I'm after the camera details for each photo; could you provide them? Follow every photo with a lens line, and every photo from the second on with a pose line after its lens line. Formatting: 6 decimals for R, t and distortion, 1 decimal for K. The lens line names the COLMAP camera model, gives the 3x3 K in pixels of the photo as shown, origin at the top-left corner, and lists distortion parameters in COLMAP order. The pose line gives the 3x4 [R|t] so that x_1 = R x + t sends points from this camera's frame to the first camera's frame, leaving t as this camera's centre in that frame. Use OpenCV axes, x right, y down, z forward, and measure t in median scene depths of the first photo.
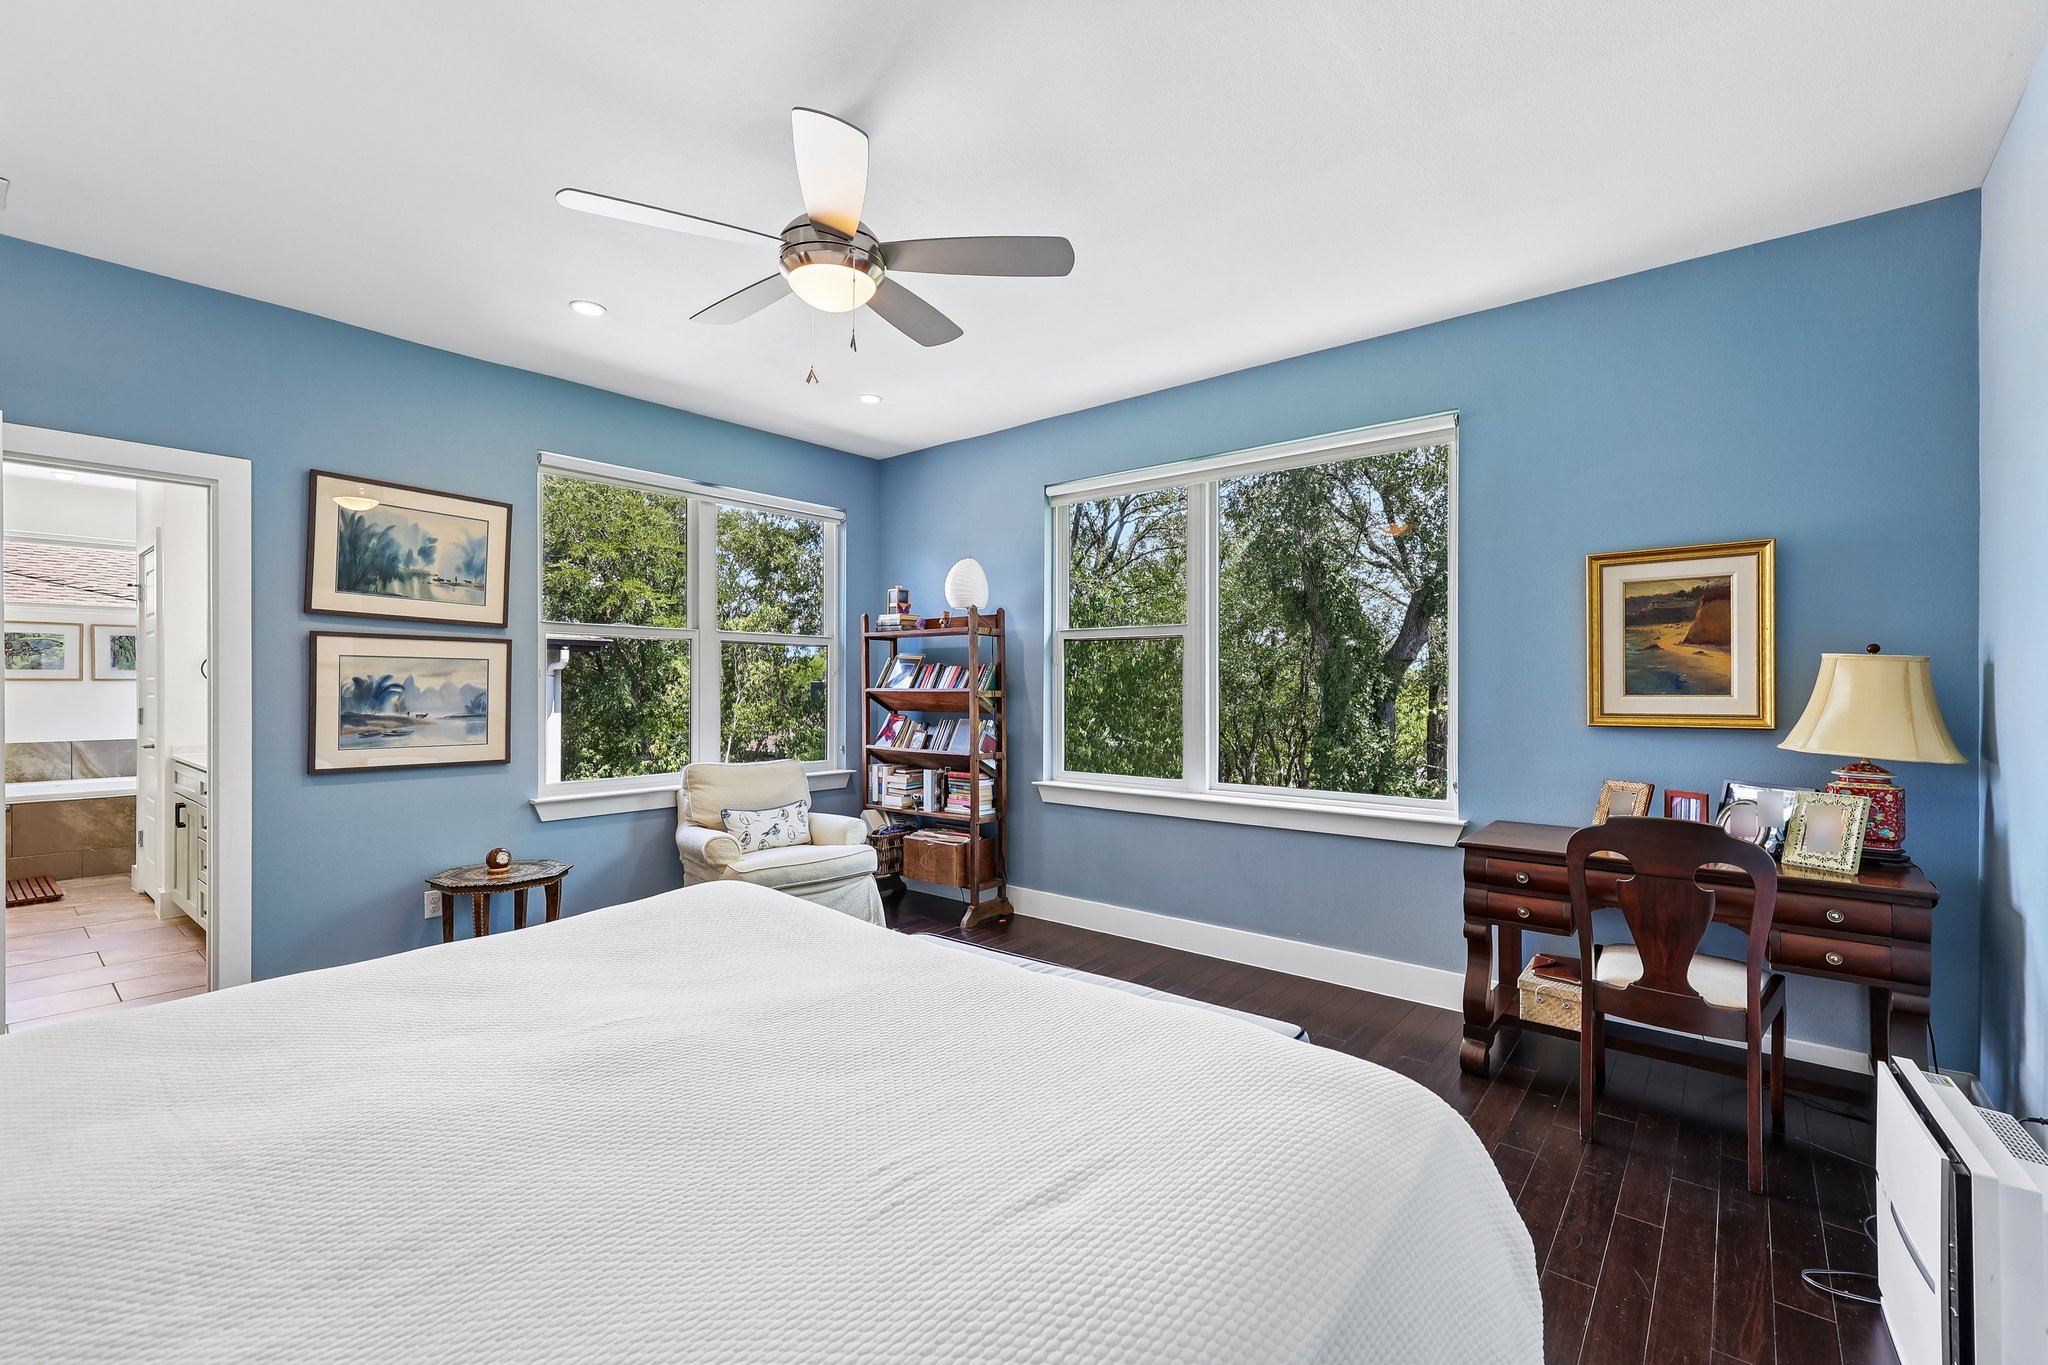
lens RADIAL K [[873.7, 0, 1038.2], [0, 873.7, 689.2], [0, 0, 1]] dist [0.002966, 0.000514]
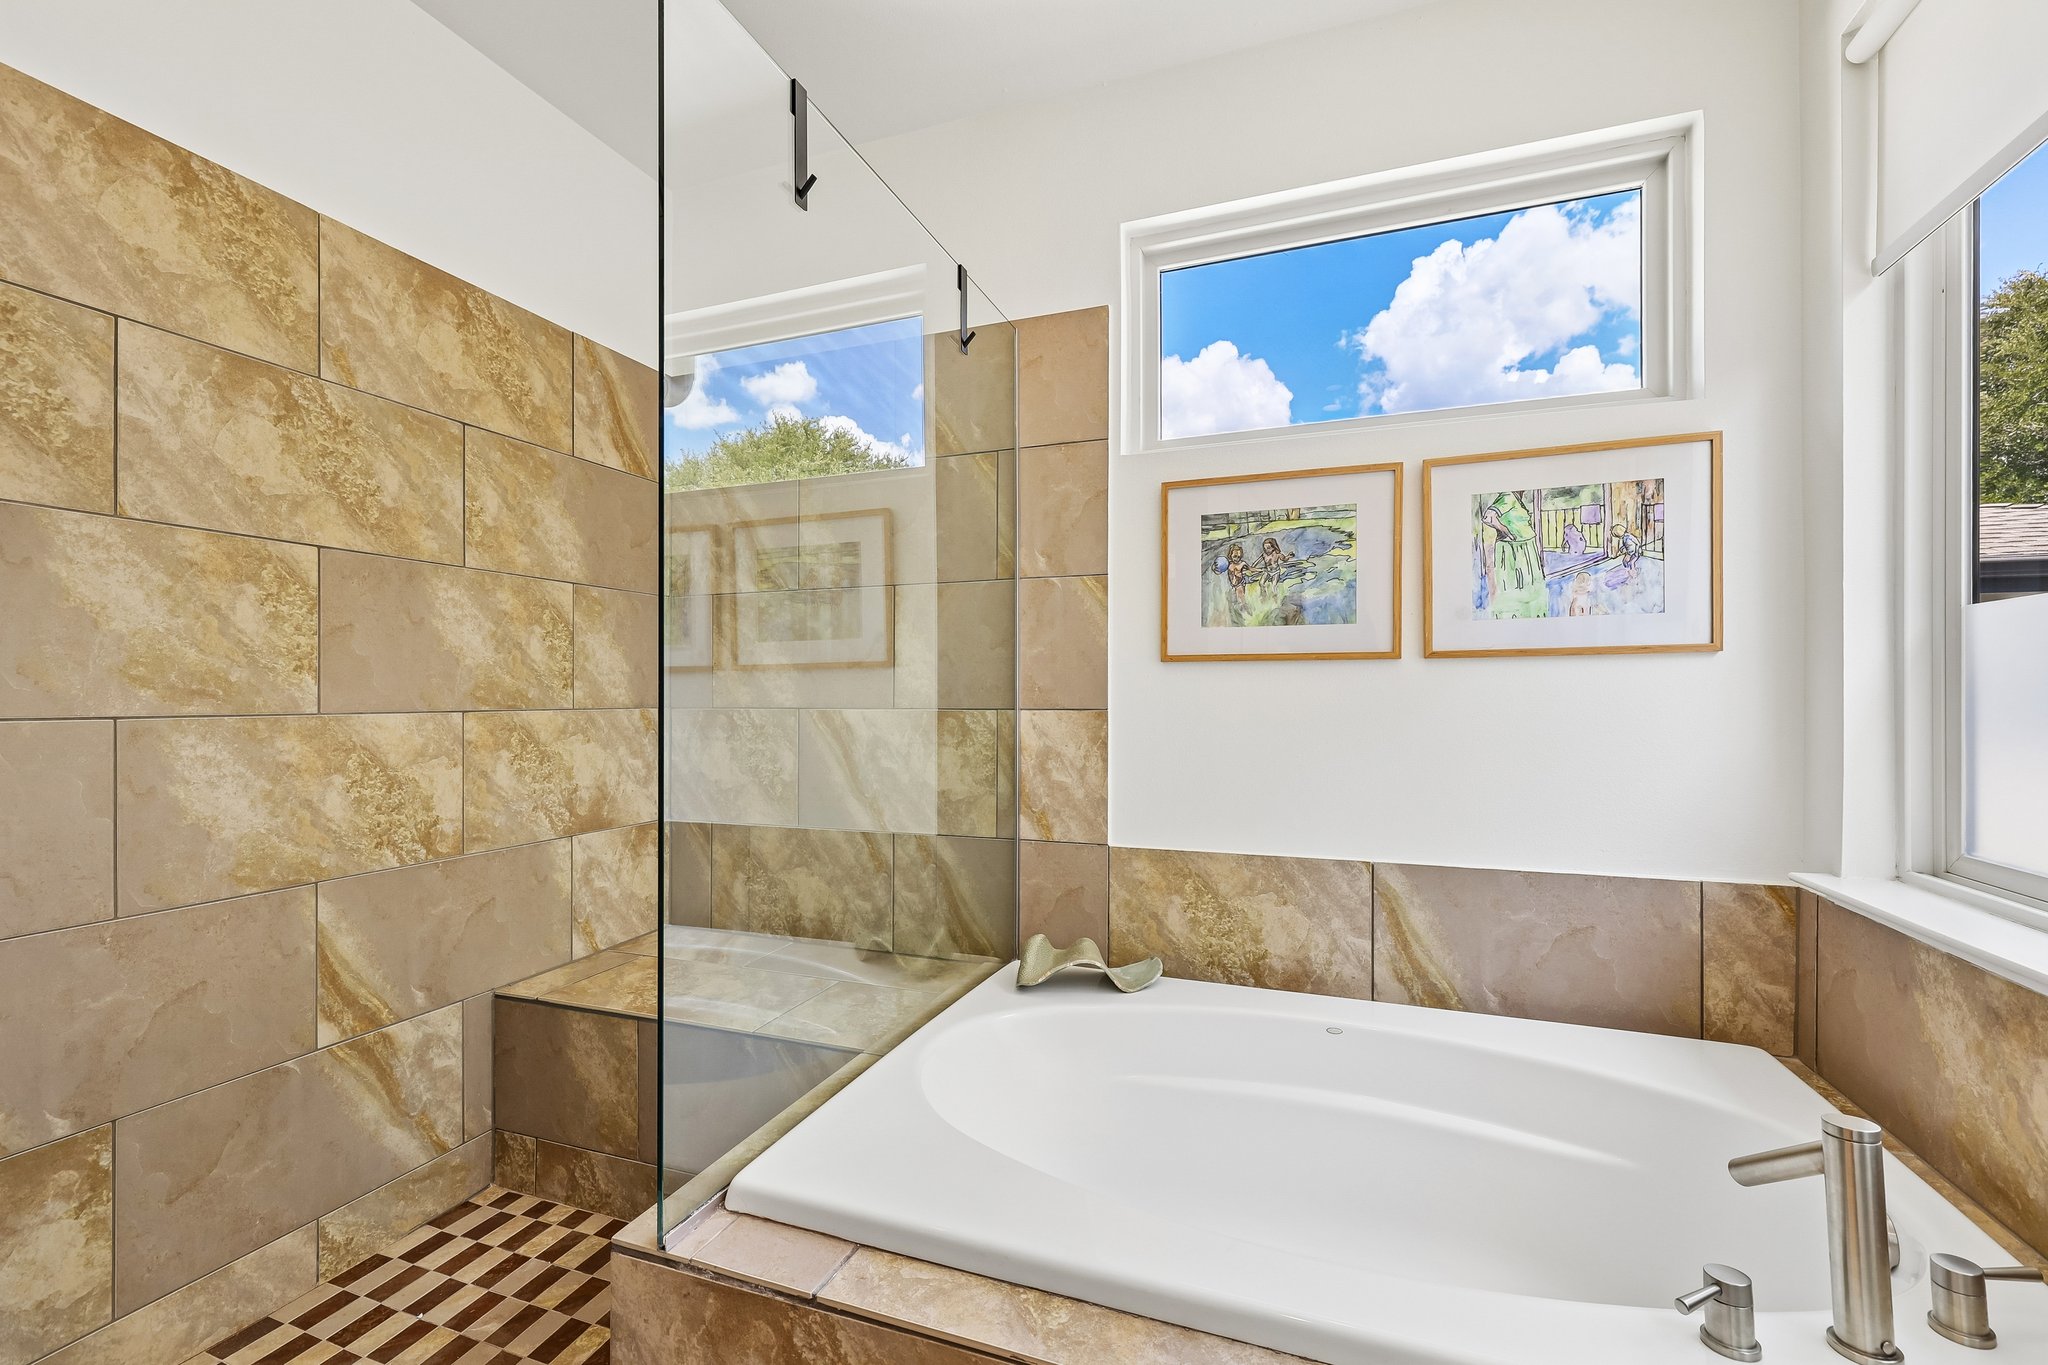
lens RADIAL K [[873.7, 0, 1031.0], [0, 873.7, 694.7], [0, 0, 1]] dist [0.002966, 0.000514]
pose [[0.325913, -0.001298, -0.945399, -0.851835], [-0.004373, 0.999986, -0.002881, 0.003739], [0.945390, 0.005073, 0.325903, 0.786981]]
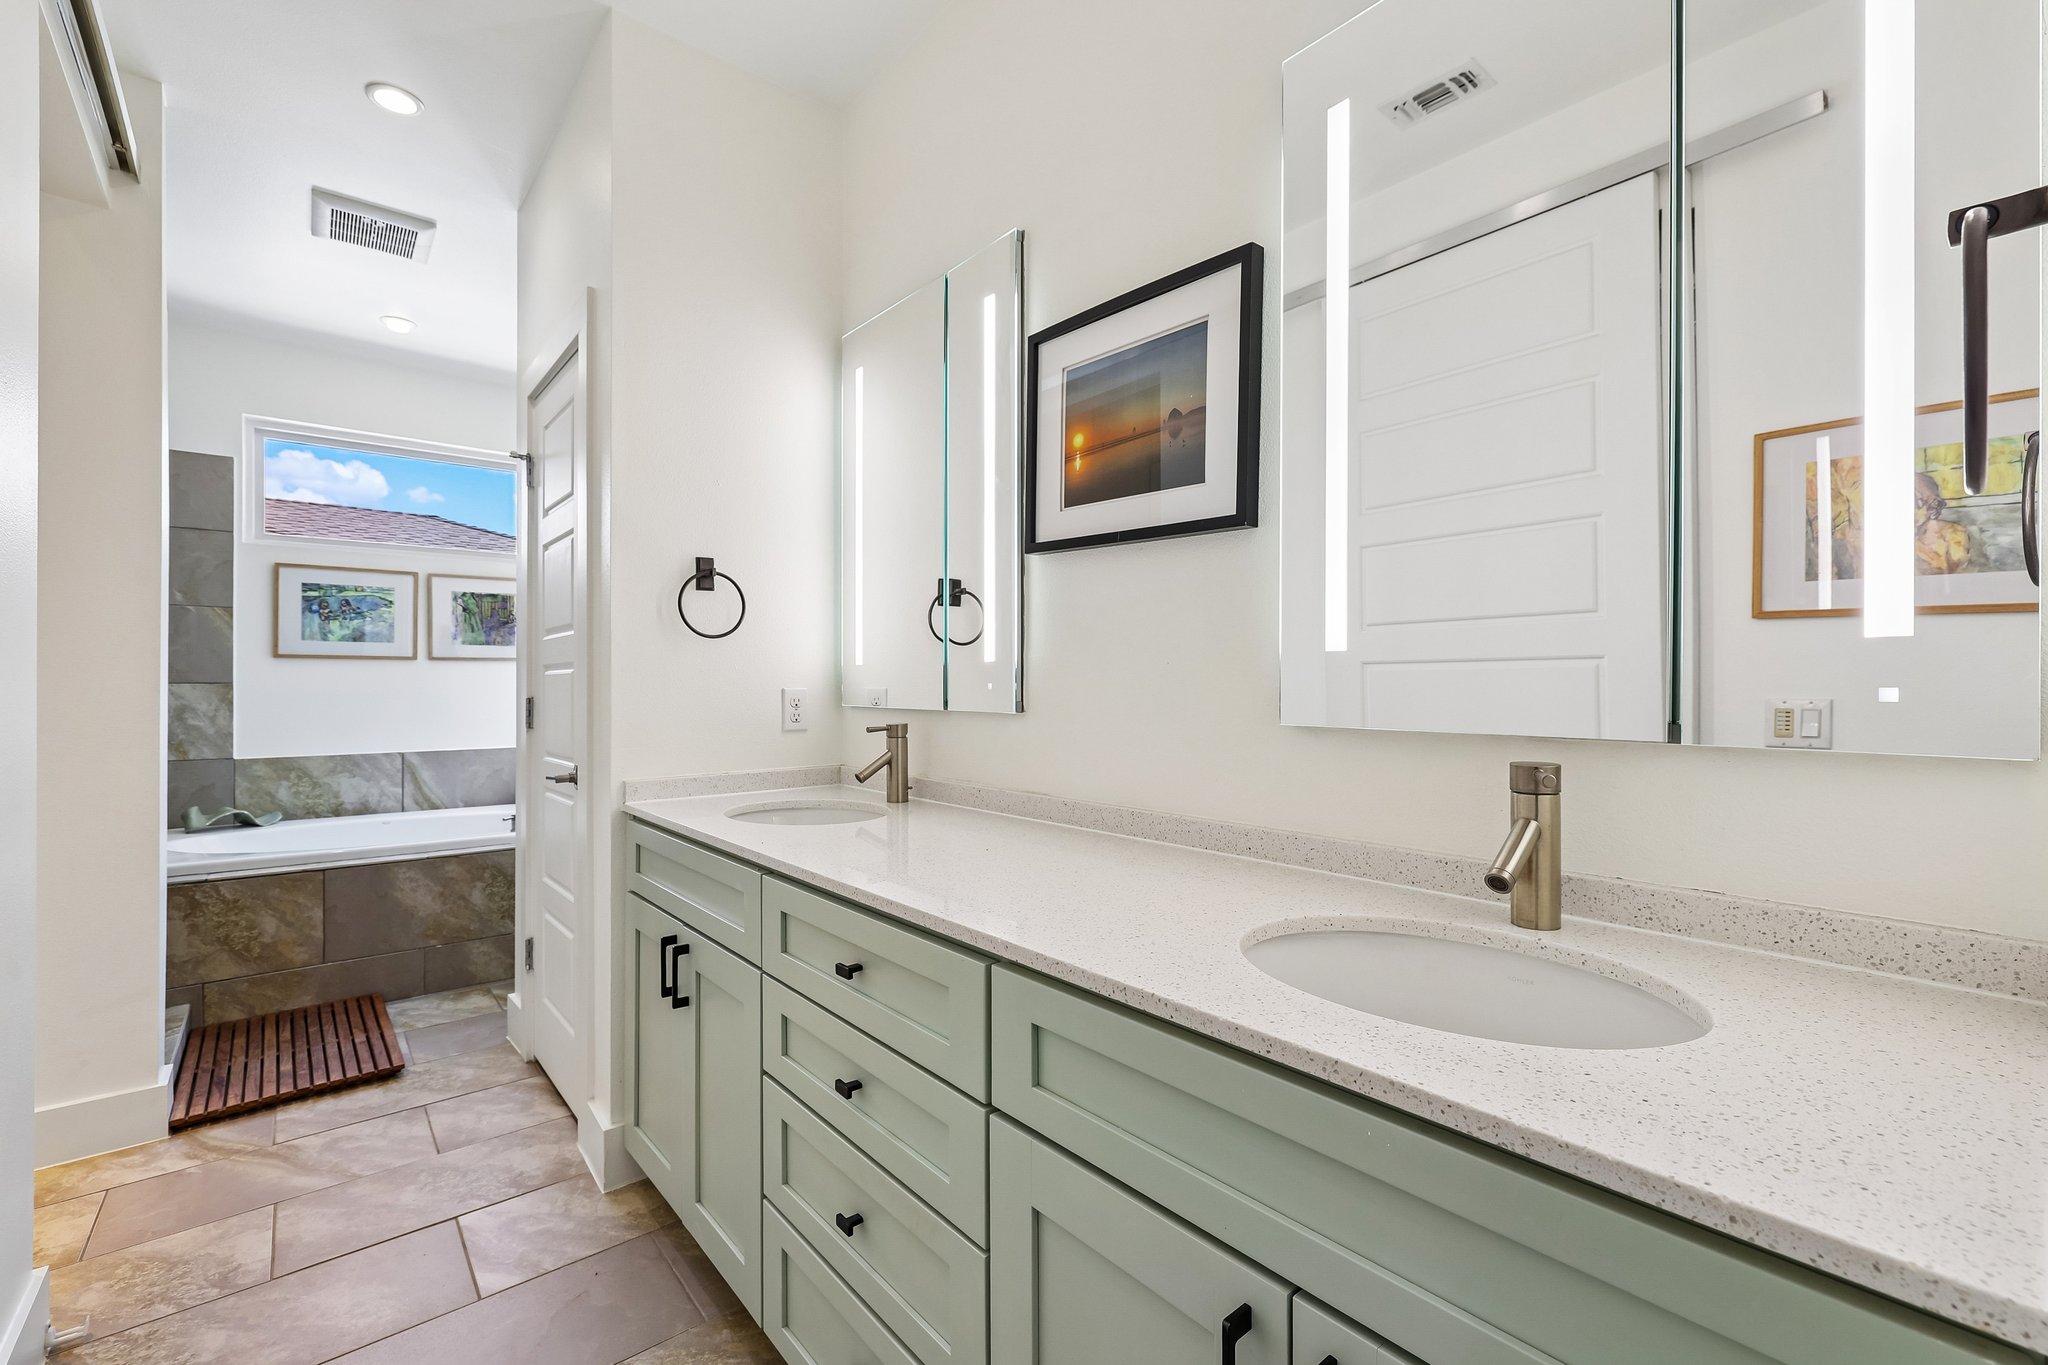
lens RADIAL K [[873.7, 0, 1027.2], [0, 873.7, 687.9], [0, 0, 1]] dist [0.002966, 0.000514]
pose [[0.981096, -0.001826, -0.193515, -0.516411], [0.000624, 0.999980, -0.006269, 0.015511], [0.193523, 0.006030, 0.981077, 0.447972]]
